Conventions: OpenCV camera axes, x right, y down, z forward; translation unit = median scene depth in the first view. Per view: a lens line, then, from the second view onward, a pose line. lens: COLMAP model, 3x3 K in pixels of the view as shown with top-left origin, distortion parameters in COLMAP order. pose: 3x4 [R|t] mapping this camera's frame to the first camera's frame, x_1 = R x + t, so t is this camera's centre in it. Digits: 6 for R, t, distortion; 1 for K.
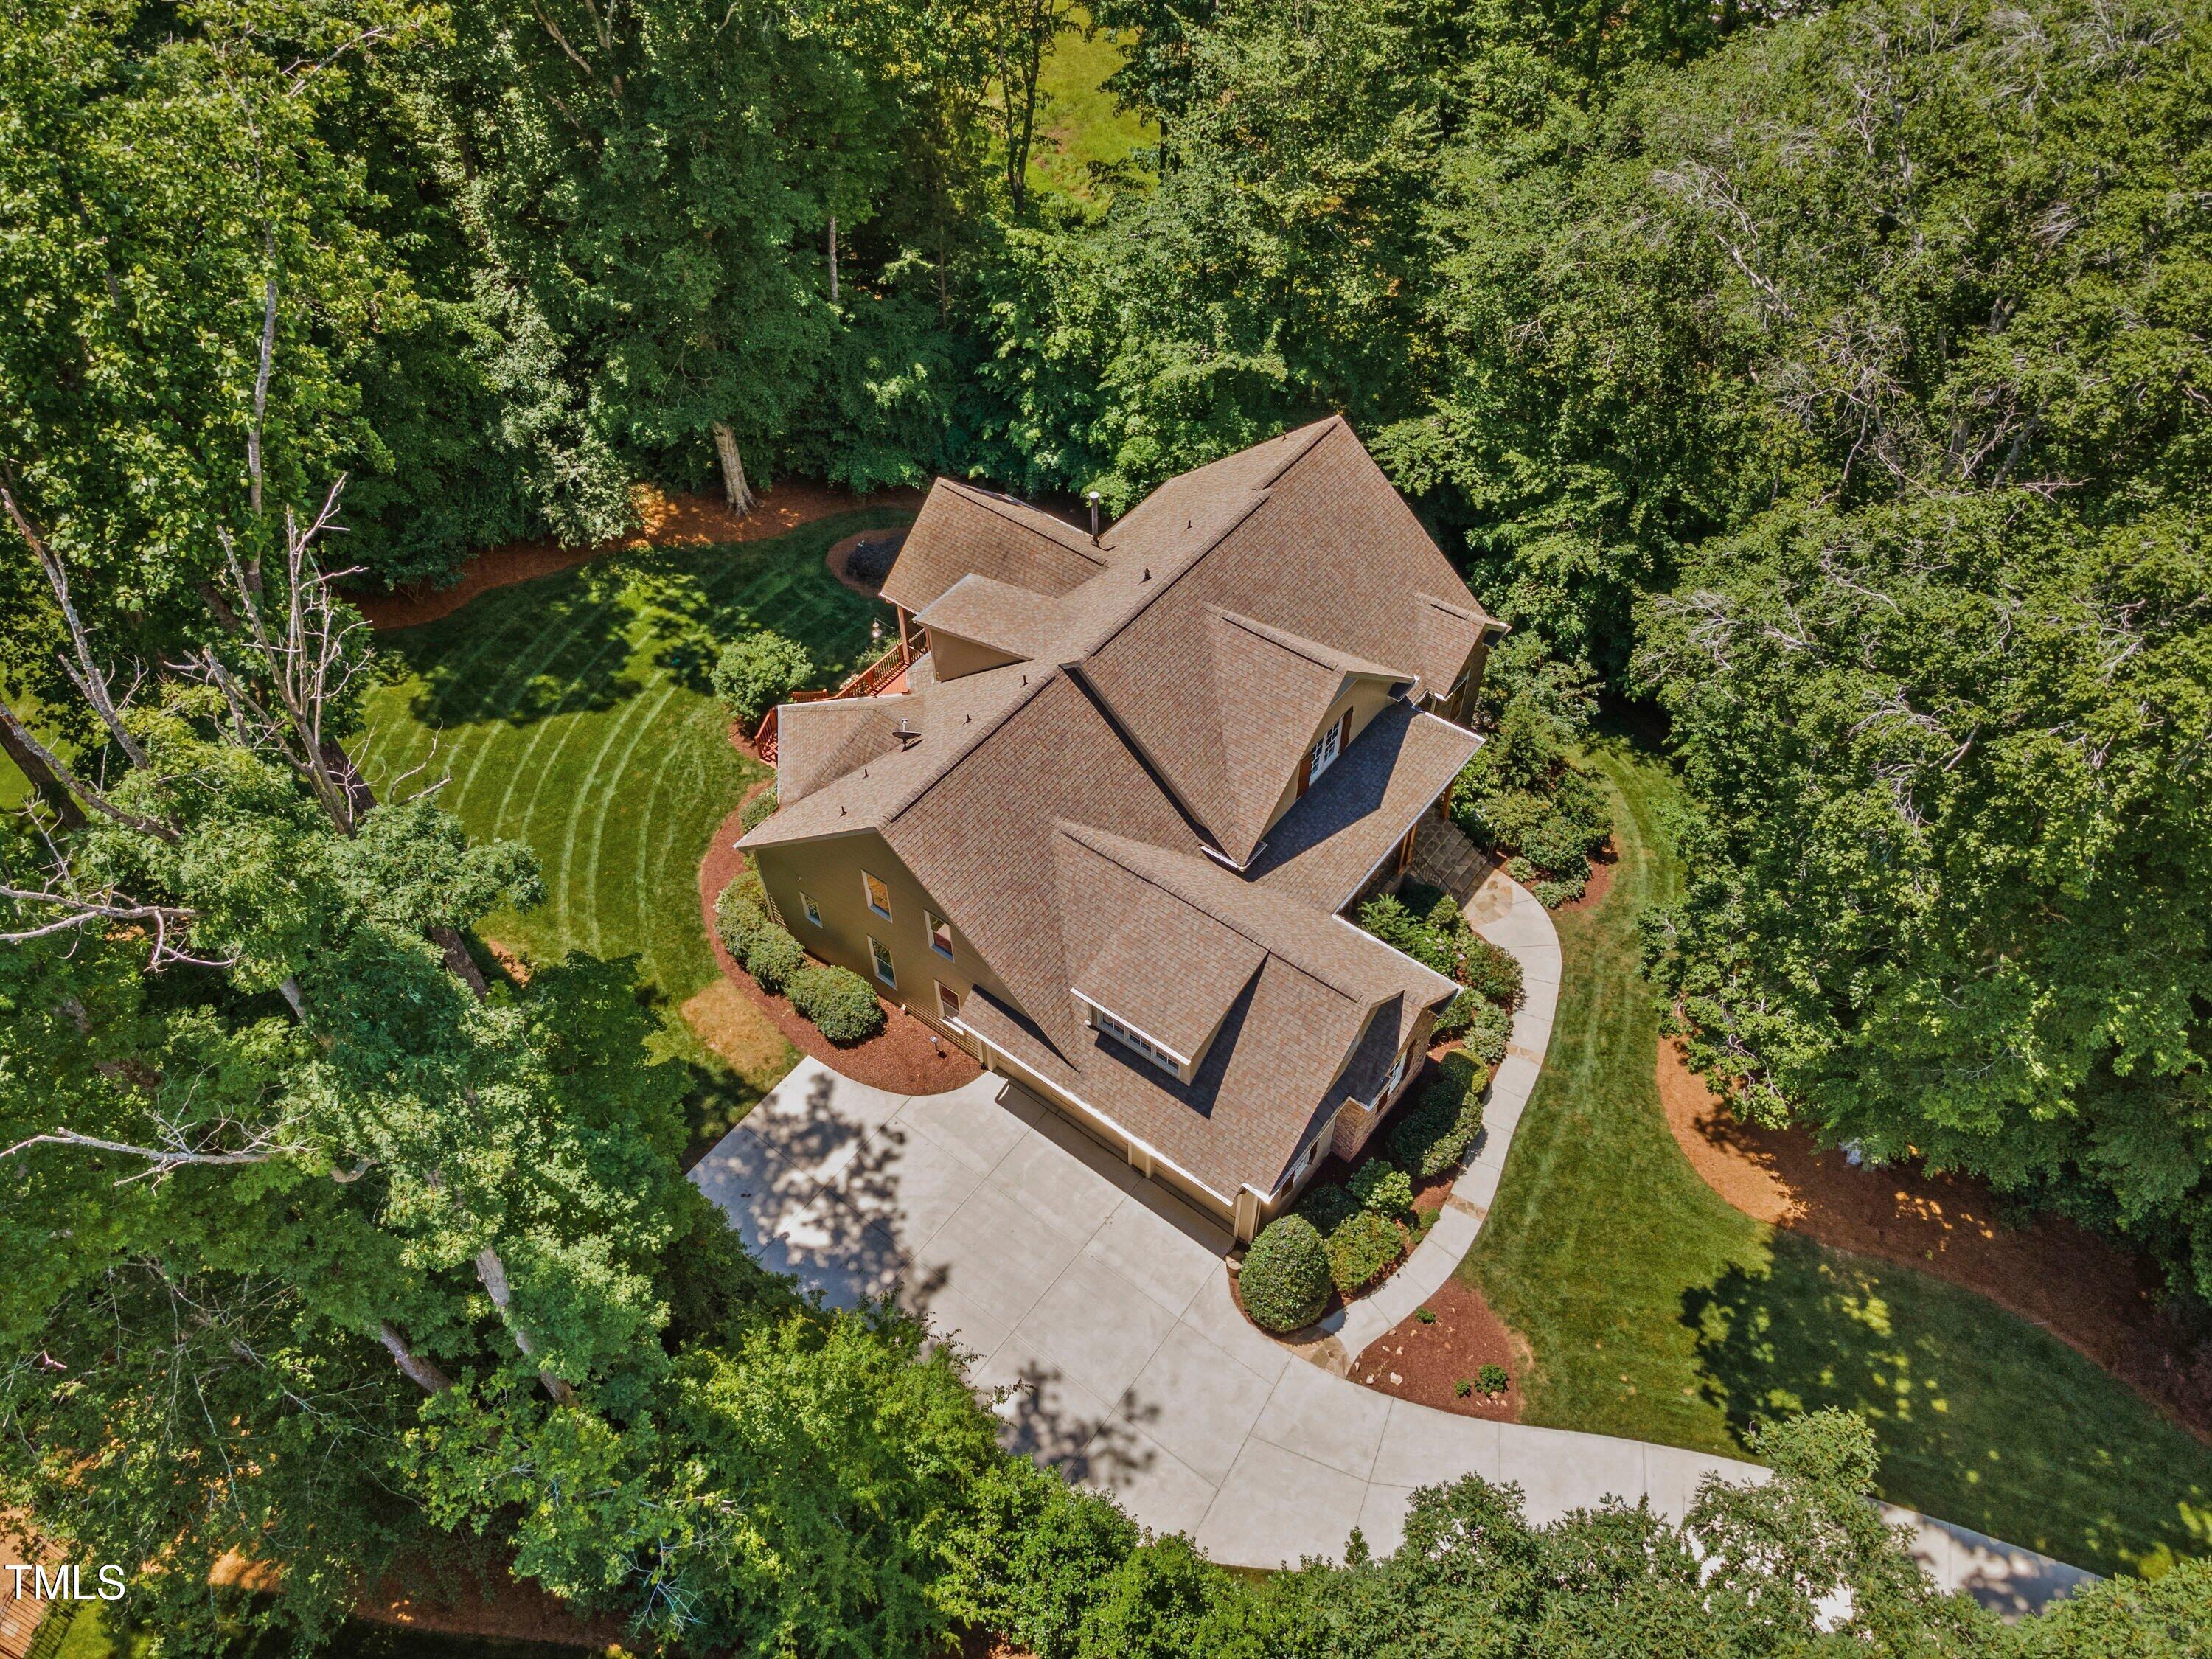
lens RADIAL K [[1552.0, 0, 1101.4], [0, 1552.0, 768.2], [0, 0, 1]] dist [0.050482, -0.001340]
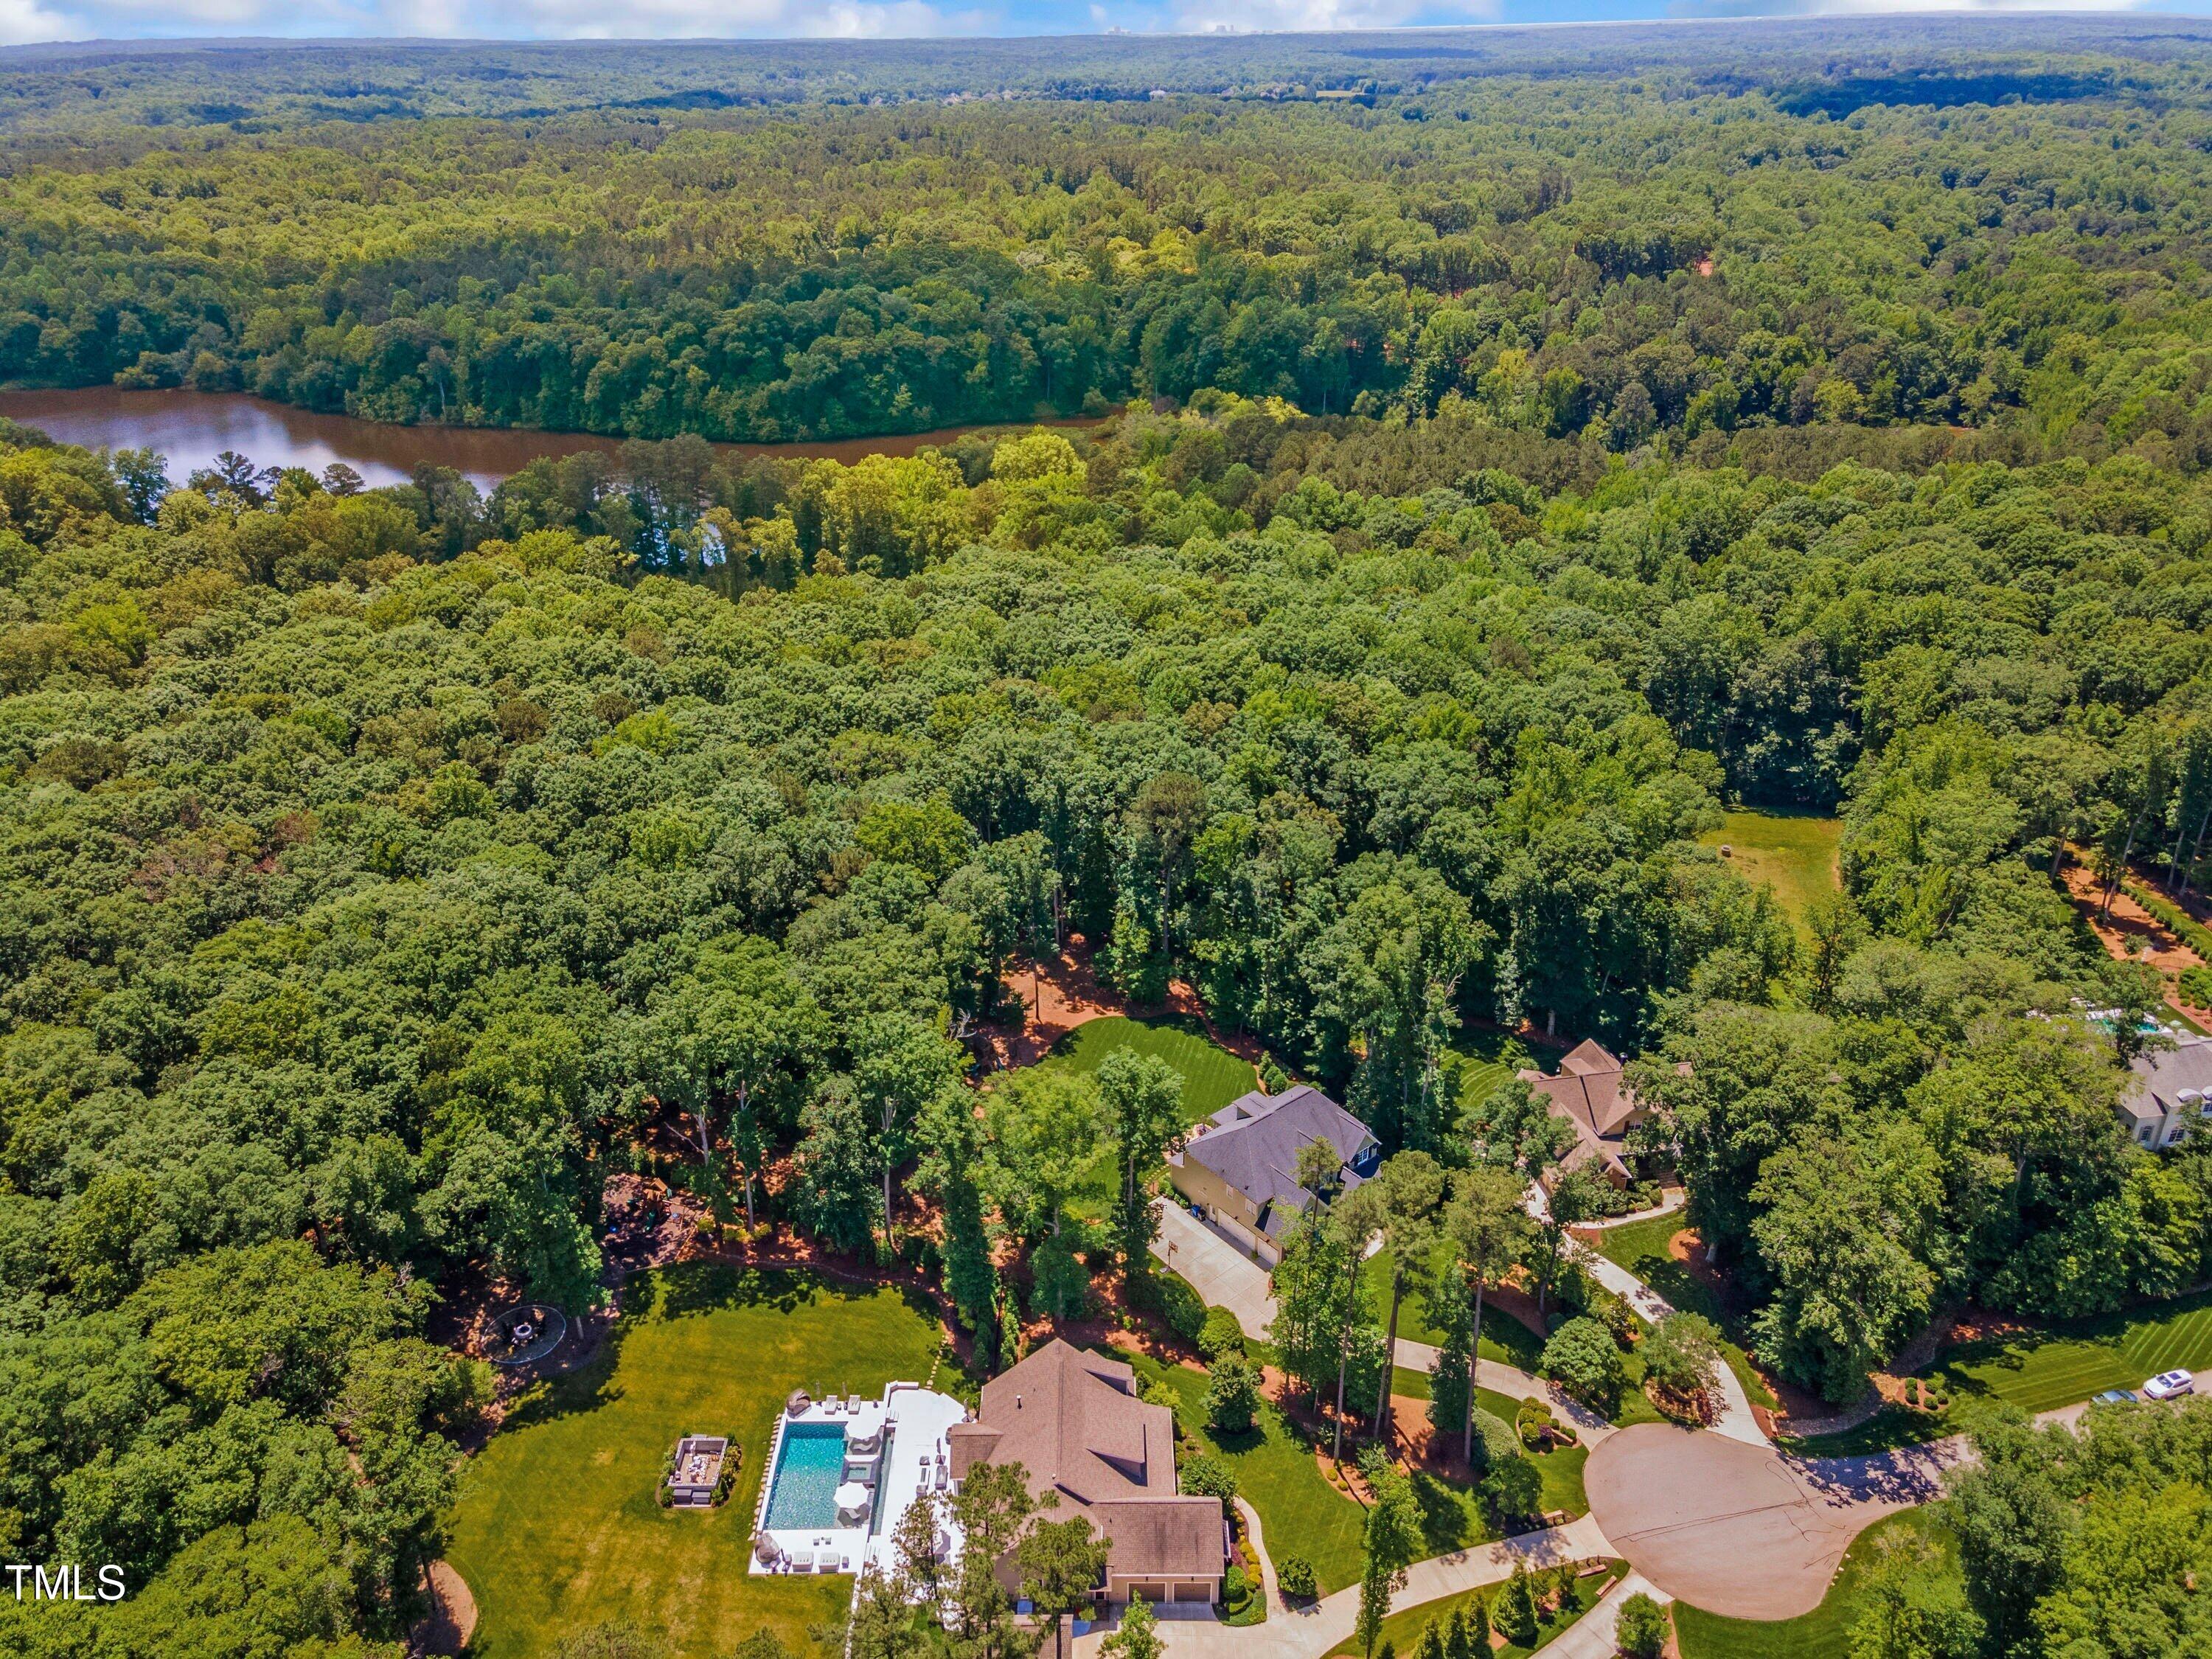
lens RADIAL K [[1658.4, 0, 1099.7], [0, 1658.4, 821.4], [0, 0, 1]] dist [0.060406, 0.000052]
pose [[0.743153, 0.292349, -0.601877, 1.528151], [-0.476540, 0.862684, -0.169367, 0.718125], [0.469715, 0.412684, 0.780423, -3.462205]]
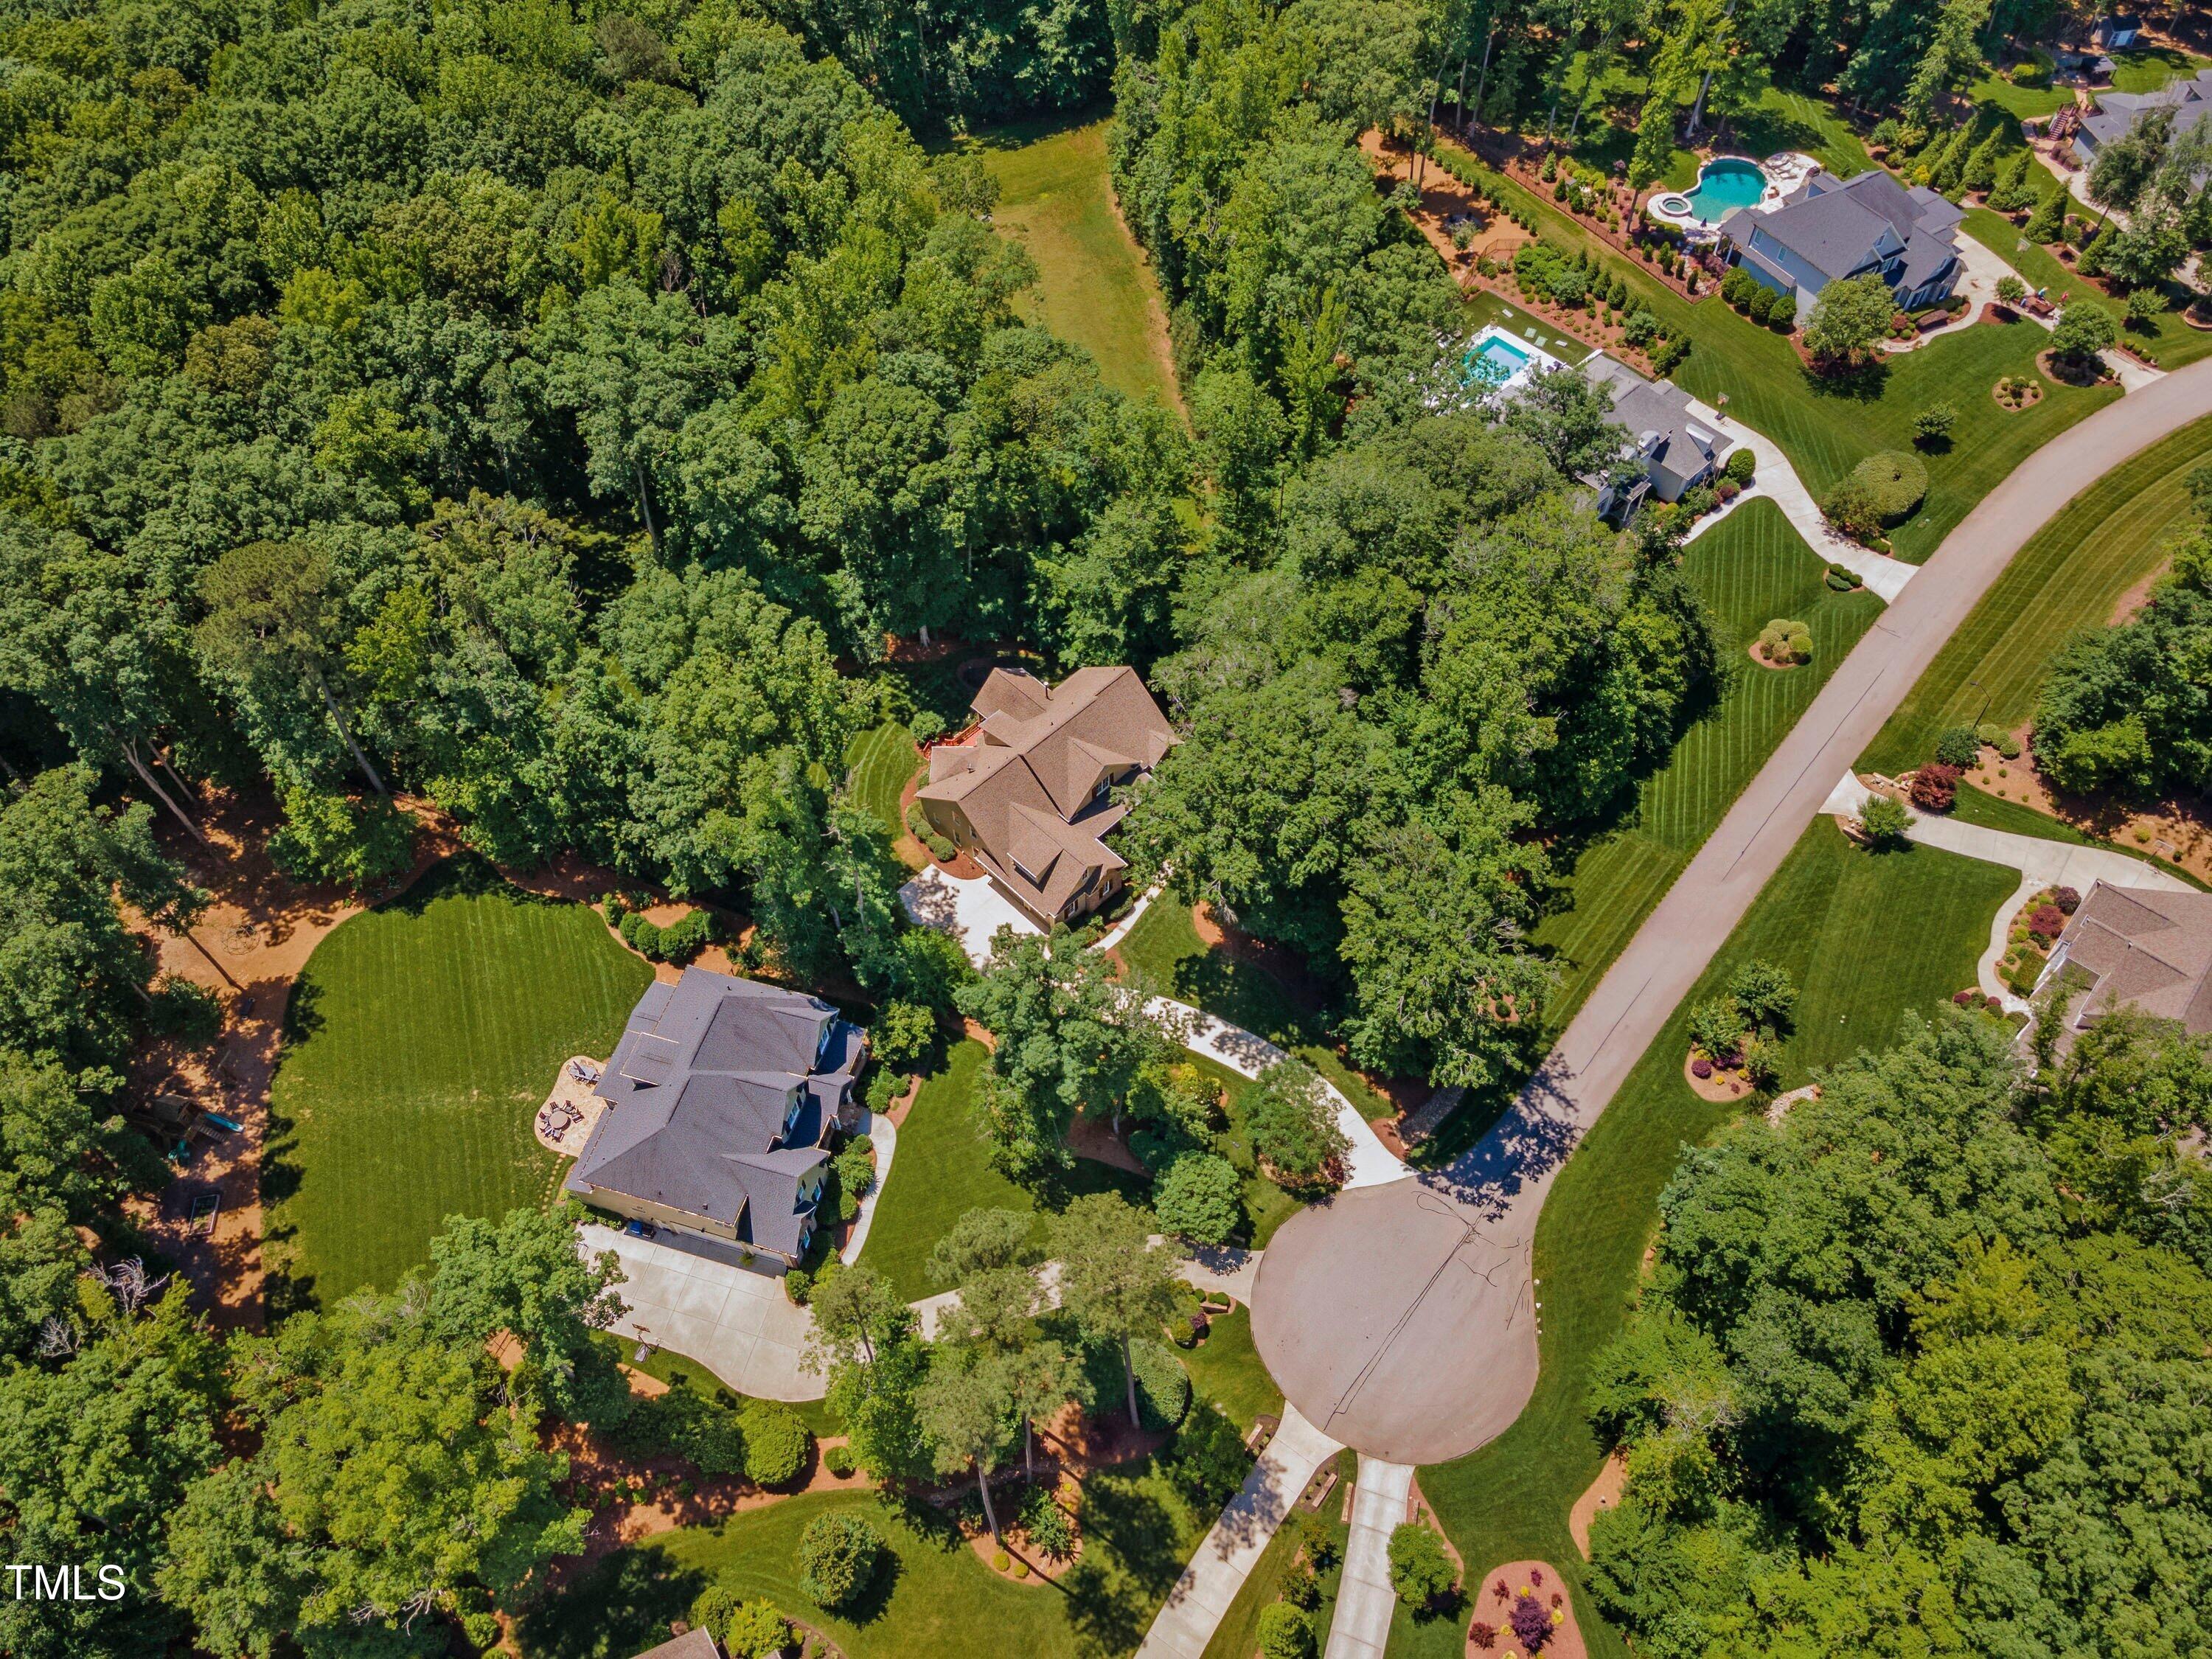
lens RADIAL K [[1658.4, 0, 1099.7], [0, 1658.4, 821.4], [0, 0, 1]] dist [0.060406, 0.000052]
pose [[0.989245, 0.108827, -0.097727, 0.483838], [-0.093635, 0.984474, 0.148468, -0.446602], [0.112367, -0.137721, 0.984076, -2.347307]]
